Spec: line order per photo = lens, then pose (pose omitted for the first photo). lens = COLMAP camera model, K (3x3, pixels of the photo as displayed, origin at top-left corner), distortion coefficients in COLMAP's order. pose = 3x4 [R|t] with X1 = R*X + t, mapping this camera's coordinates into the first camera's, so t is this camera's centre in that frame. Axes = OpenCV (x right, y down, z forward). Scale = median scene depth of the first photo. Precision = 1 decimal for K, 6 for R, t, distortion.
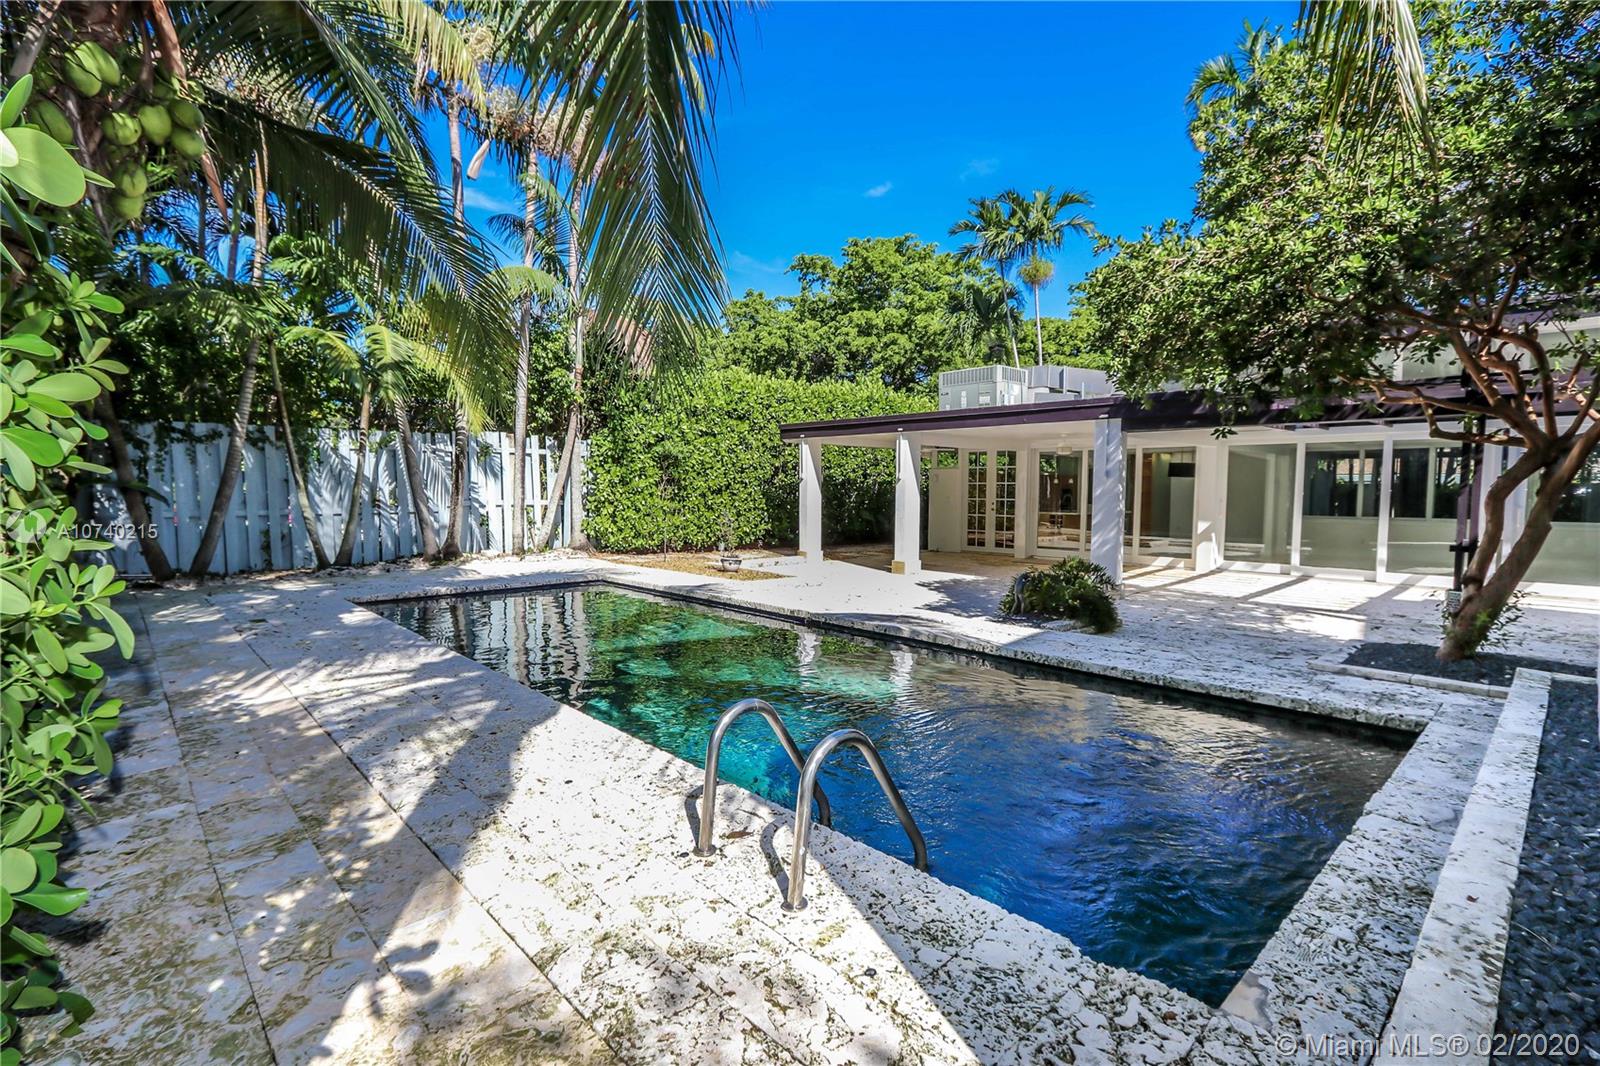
lens RADIAL K [[757.5, 0, 800.0], [0, 757.5, 533.0], [0, 0, 1]] dist [-0.000765, -0.000145]
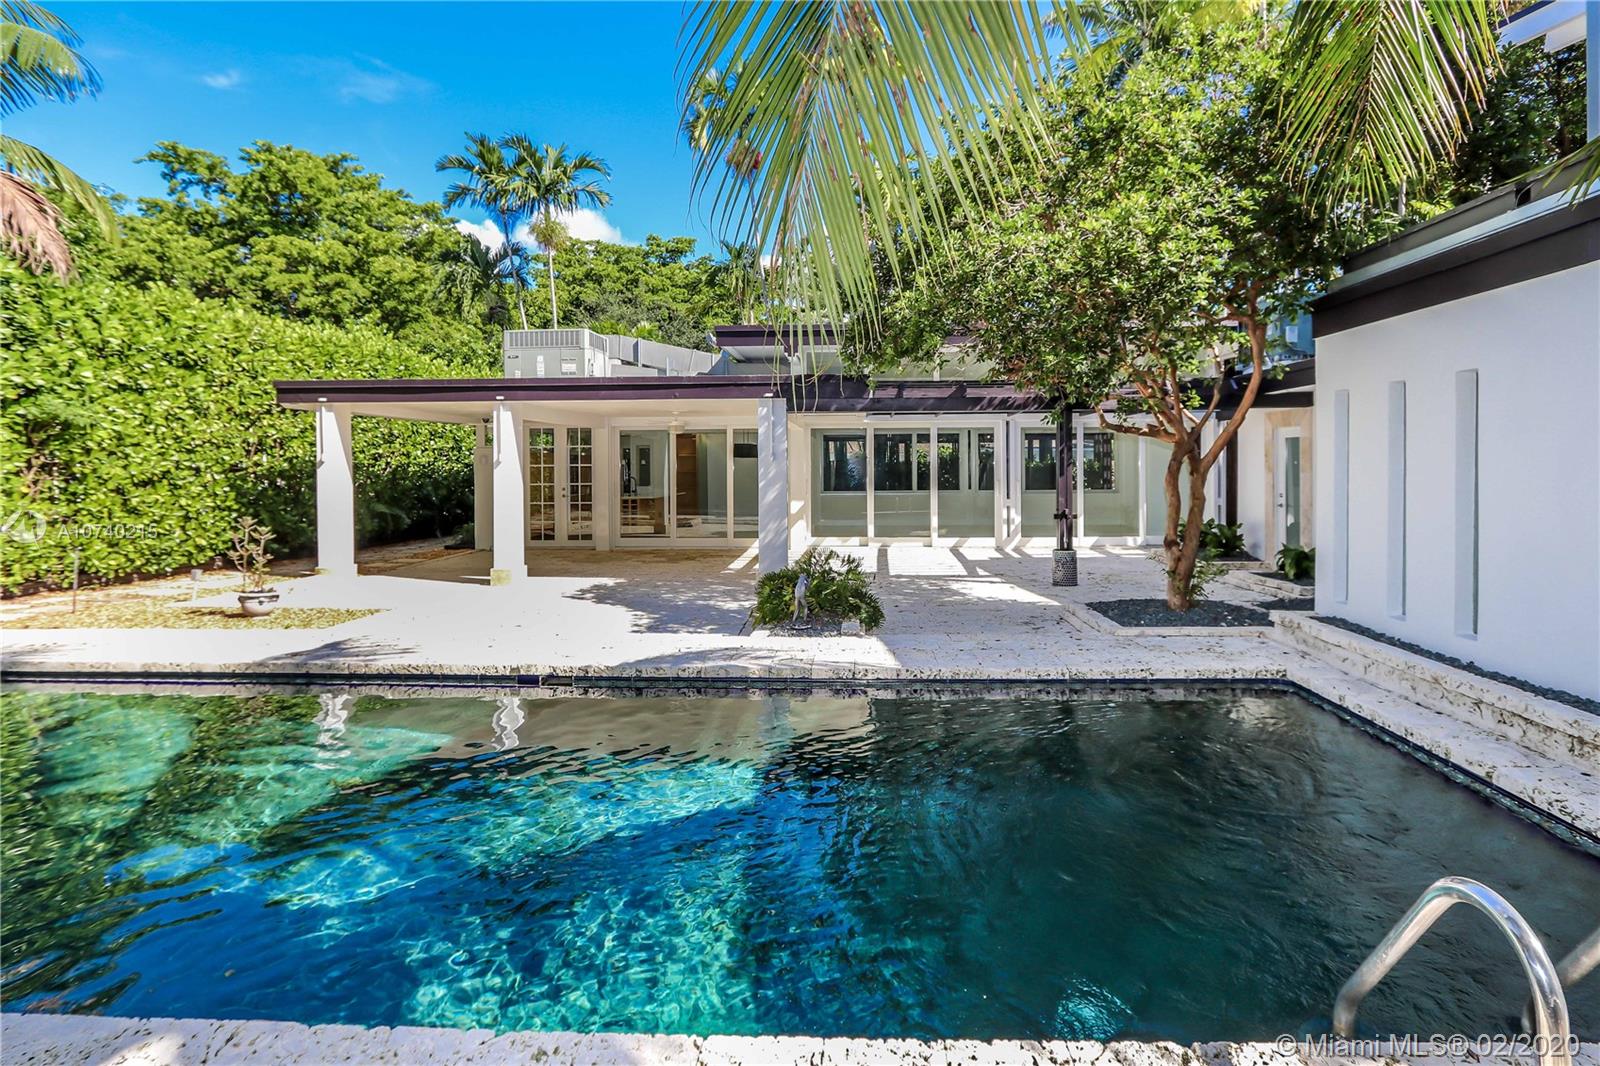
lens RADIAL K [[774.2, 0, 802.8], [0, 774.2, 467.8], [0, 0, 1]] dist [-0.003064, 0.000126]
pose [[0.715941, -0.010792, 0.698078, -0.160323], [0.050550, 0.998057, -0.036414, -0.017379], [-0.696329, 0.061358, 0.715096, 0.183447]]
